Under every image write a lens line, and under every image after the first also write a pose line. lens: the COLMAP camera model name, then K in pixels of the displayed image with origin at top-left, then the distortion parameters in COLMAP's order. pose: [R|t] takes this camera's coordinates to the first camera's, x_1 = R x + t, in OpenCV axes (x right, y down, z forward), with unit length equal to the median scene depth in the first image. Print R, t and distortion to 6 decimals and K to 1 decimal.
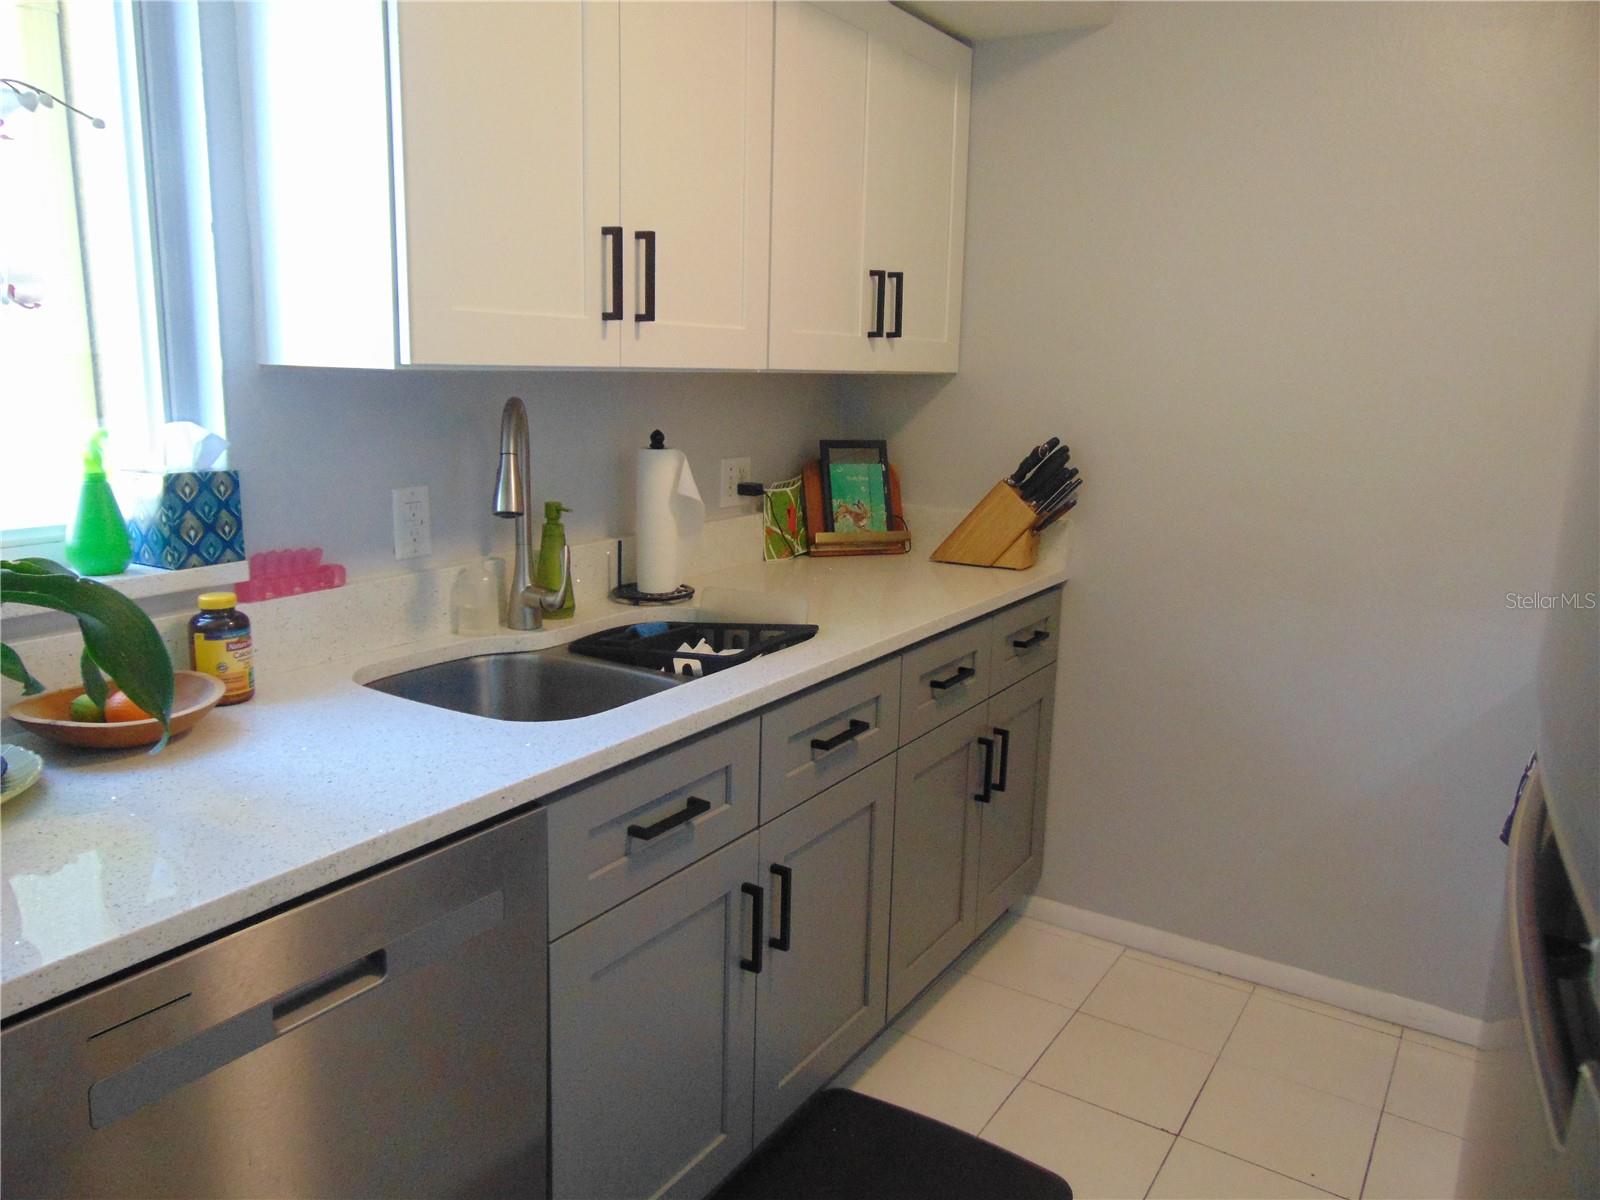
lens RADIAL K [[1192.2, 0, 794.4], [0, 1192.2, 587.6], [0, 0, 1]] dist [-0.018116, 0.038517]
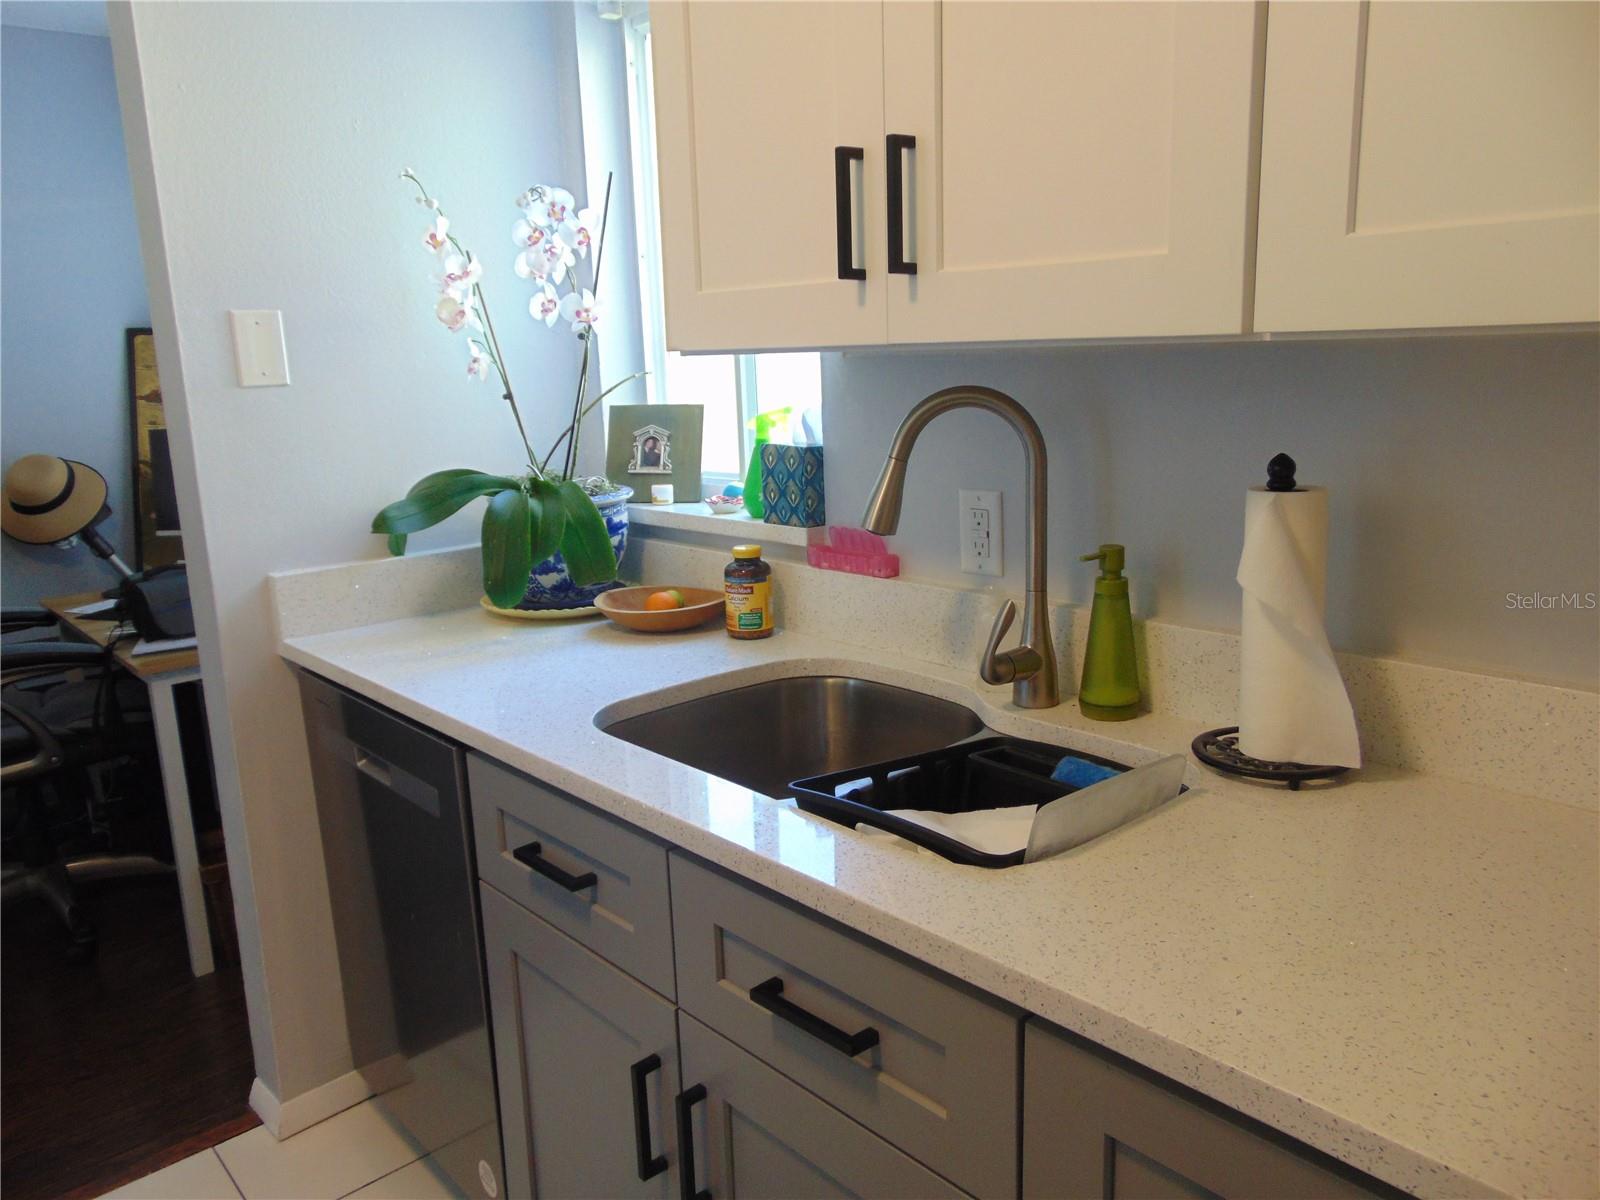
lens RADIAL K [[1192.2, 0, 794.4], [0, 1192.2, 587.6], [0, 0, 1]] dist [-0.018116, 0.038517]
pose [[-0.268513, 0.172973, -0.947619, 0.384651], [-0.153863, 0.963414, 0.219454, -0.134193], [0.950909, 0.204730, -0.232075, 0.796367]]
